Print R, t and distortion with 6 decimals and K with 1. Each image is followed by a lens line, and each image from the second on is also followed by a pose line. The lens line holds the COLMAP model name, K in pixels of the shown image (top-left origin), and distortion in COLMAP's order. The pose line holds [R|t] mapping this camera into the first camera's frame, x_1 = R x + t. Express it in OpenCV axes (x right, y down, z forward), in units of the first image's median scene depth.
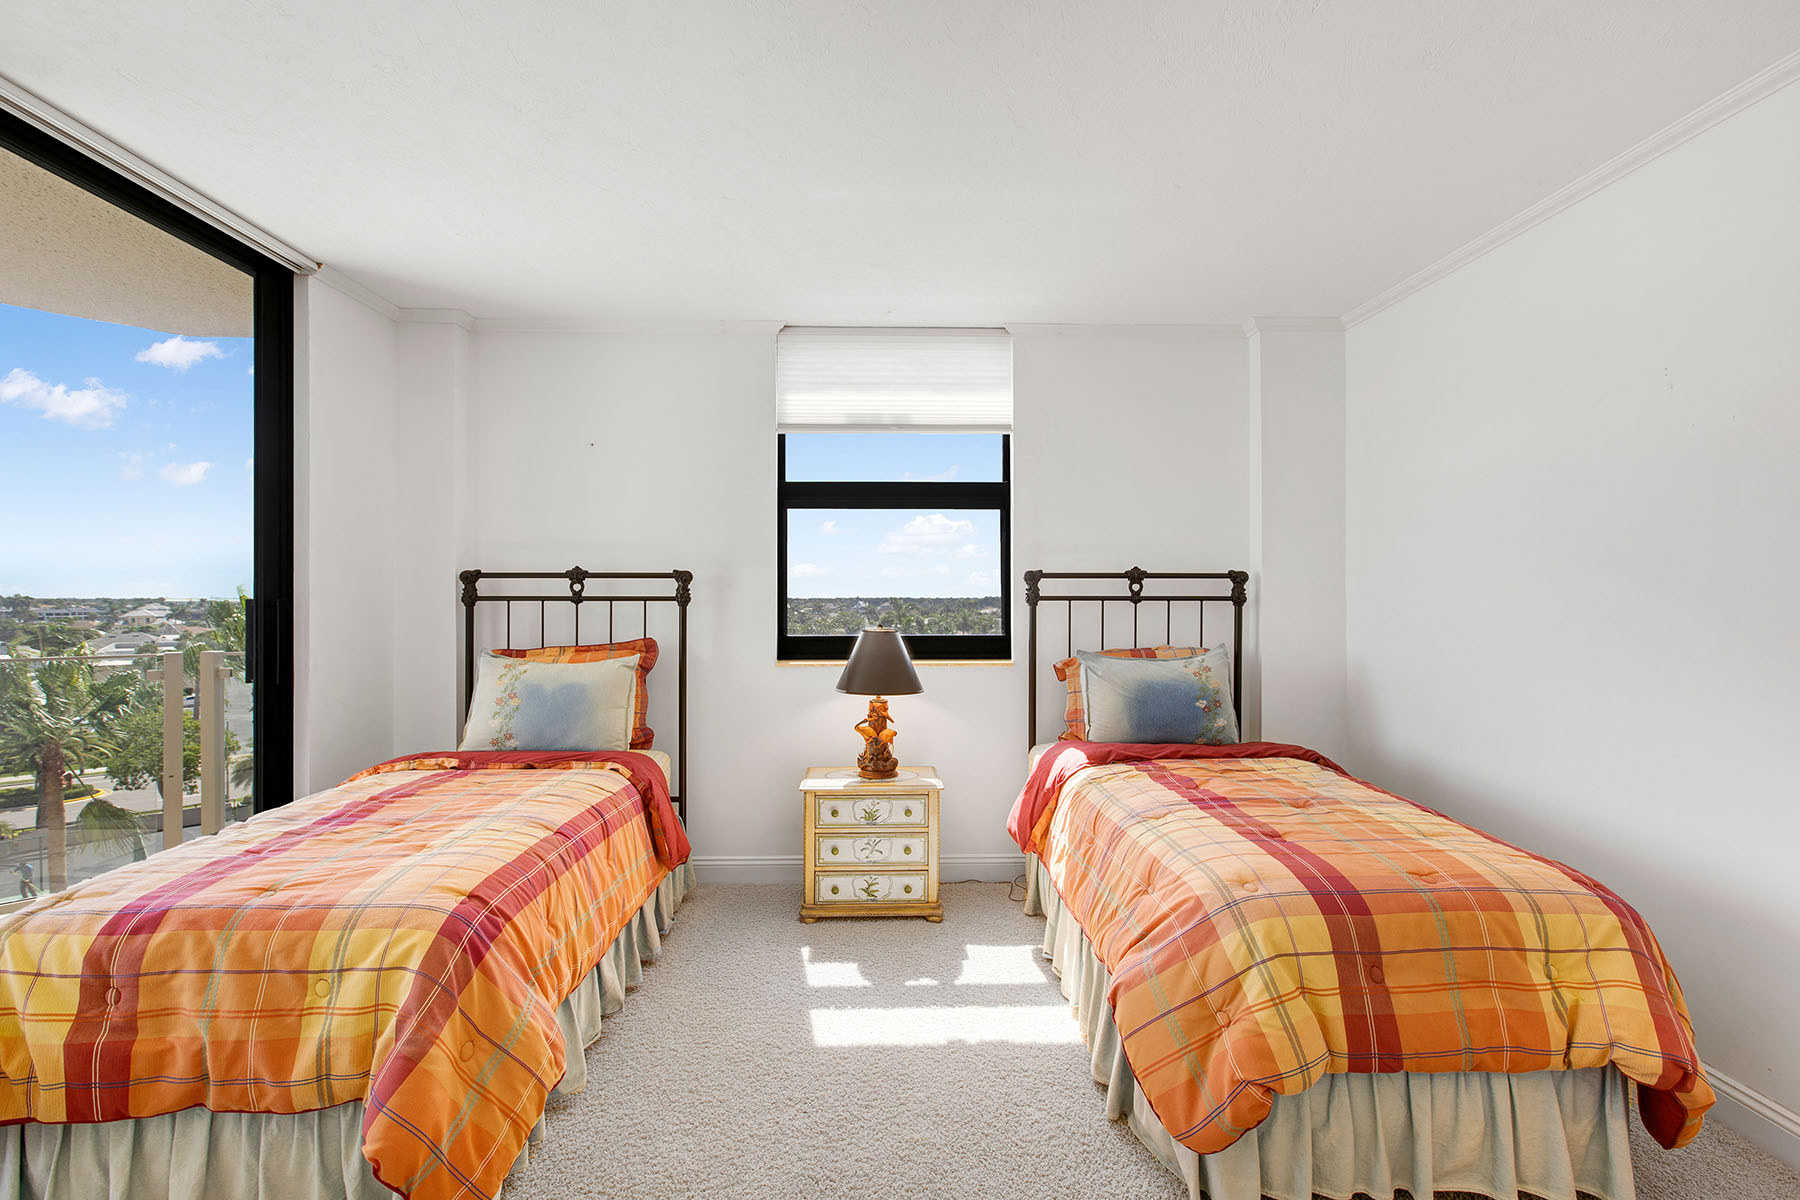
lens RADIAL K [[813.0, 0, 900.0], [0, 813.0, 600.0], [0, 0, 1]] dist [0.000036, -0.000002]
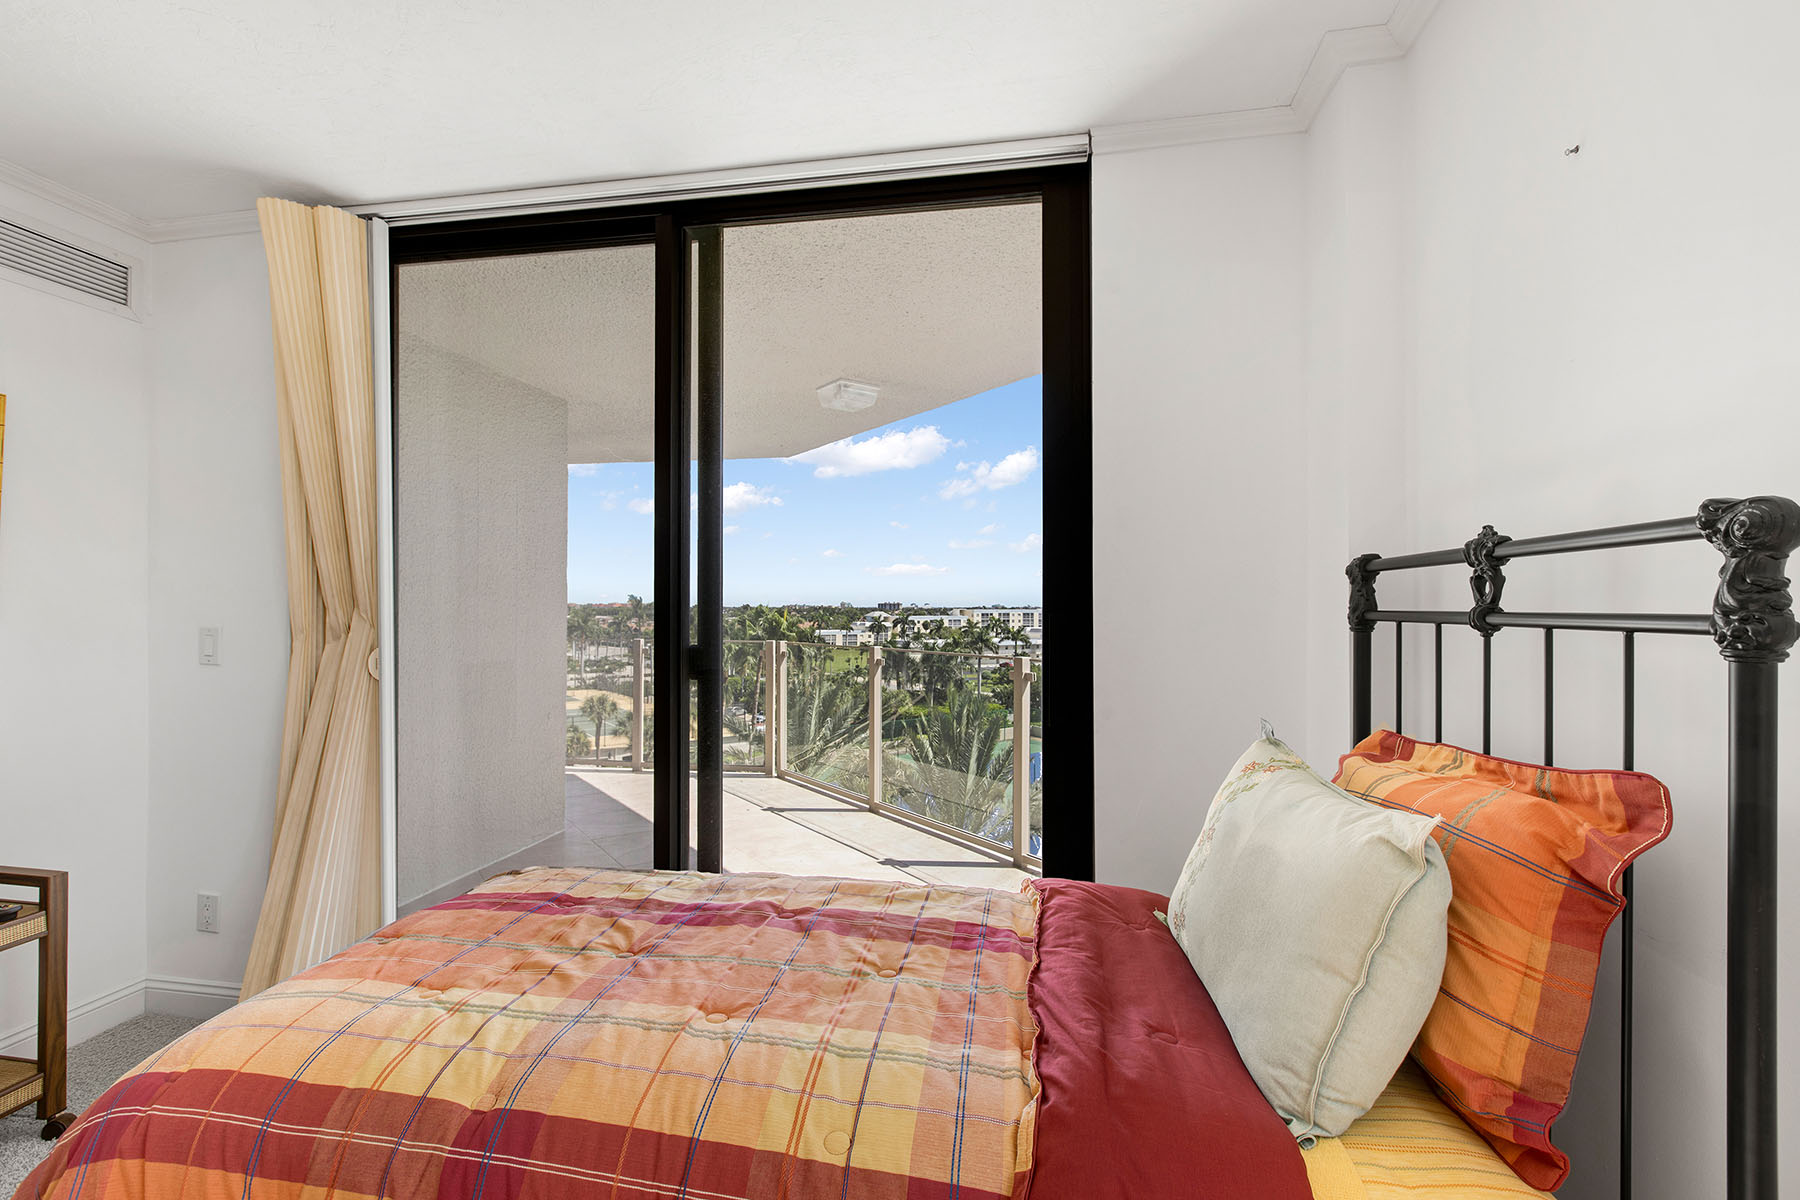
lens RADIAL K [[813.0, 0, 900.0], [0, 813.0, 600.0], [0, 0, 1]] dist [0.000036, -0.000002]
pose [[-0.213900, -0.003140, -0.976851, 0.002656], [-0.007315, 0.999972, -0.001613, -0.007981], [0.976828, 0.006801, -0.213917, 0.833833]]
